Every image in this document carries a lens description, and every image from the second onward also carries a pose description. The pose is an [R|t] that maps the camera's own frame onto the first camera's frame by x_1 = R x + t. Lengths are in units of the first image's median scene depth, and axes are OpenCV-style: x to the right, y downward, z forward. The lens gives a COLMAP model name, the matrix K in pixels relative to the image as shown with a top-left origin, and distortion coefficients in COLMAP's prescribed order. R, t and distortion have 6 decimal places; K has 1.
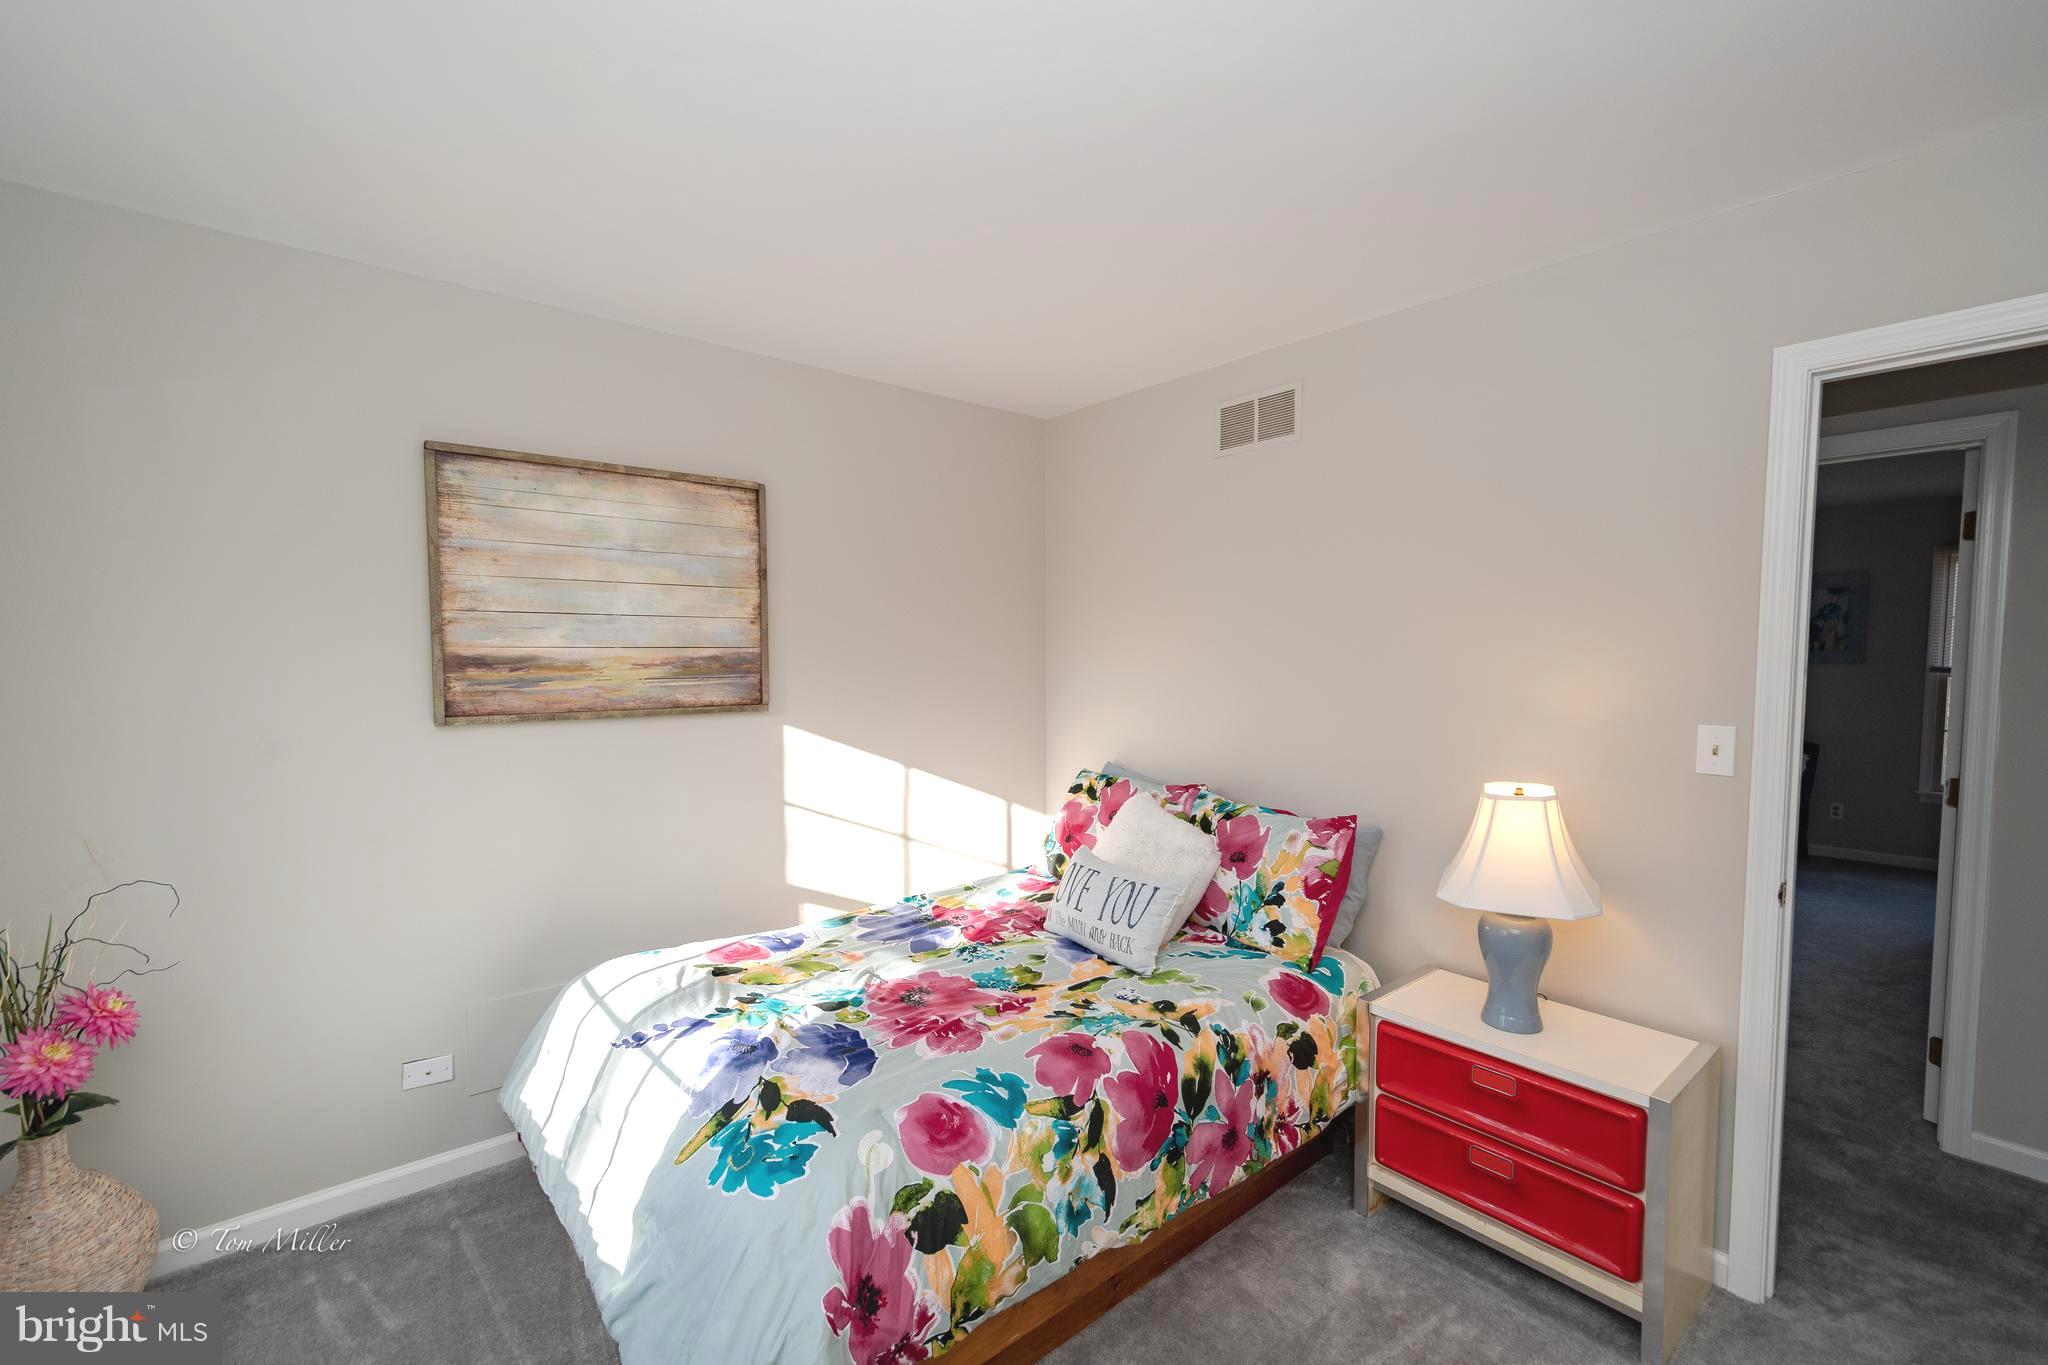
lens RADIAL K [[870.0, 0, 1025.1], [0, 870.0, 697.5], [0, 0, 1]] dist [0.014223, -0.000219]
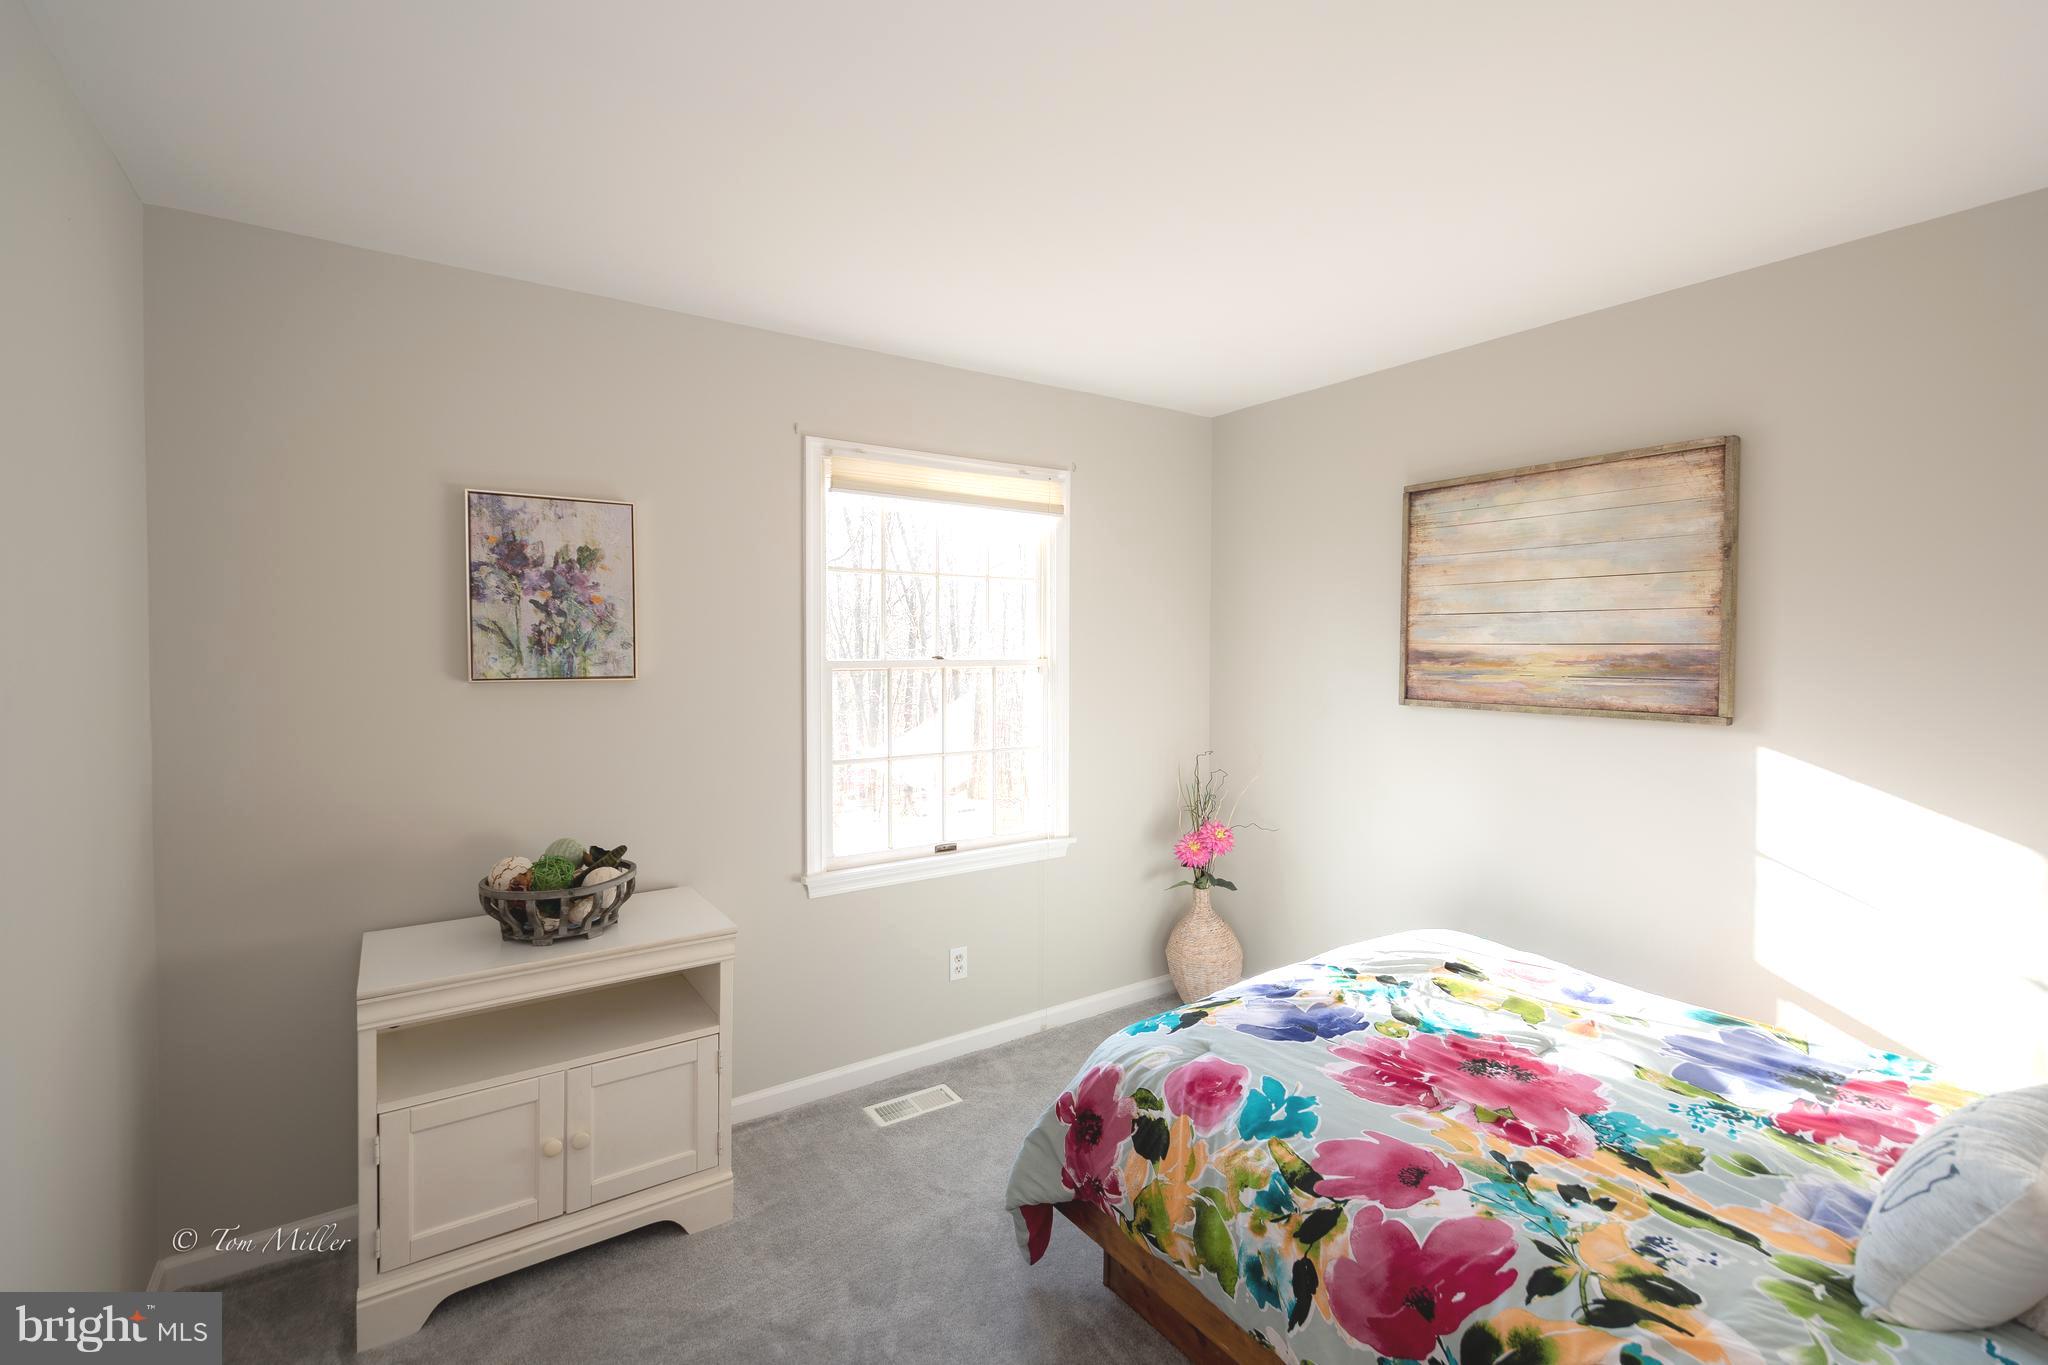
lens RADIAL K [[942.8, 0, 1079.2], [0, 942.8, 653.5], [0, 0, 1]] dist [0.001000, -0.001129]
pose [[-0.075135, 0.008507, -0.997137, 0.733470], [-0.058094, 0.998228, 0.012894, -0.032927], [0.995480, 0.058896, -0.074508, 0.611858]]
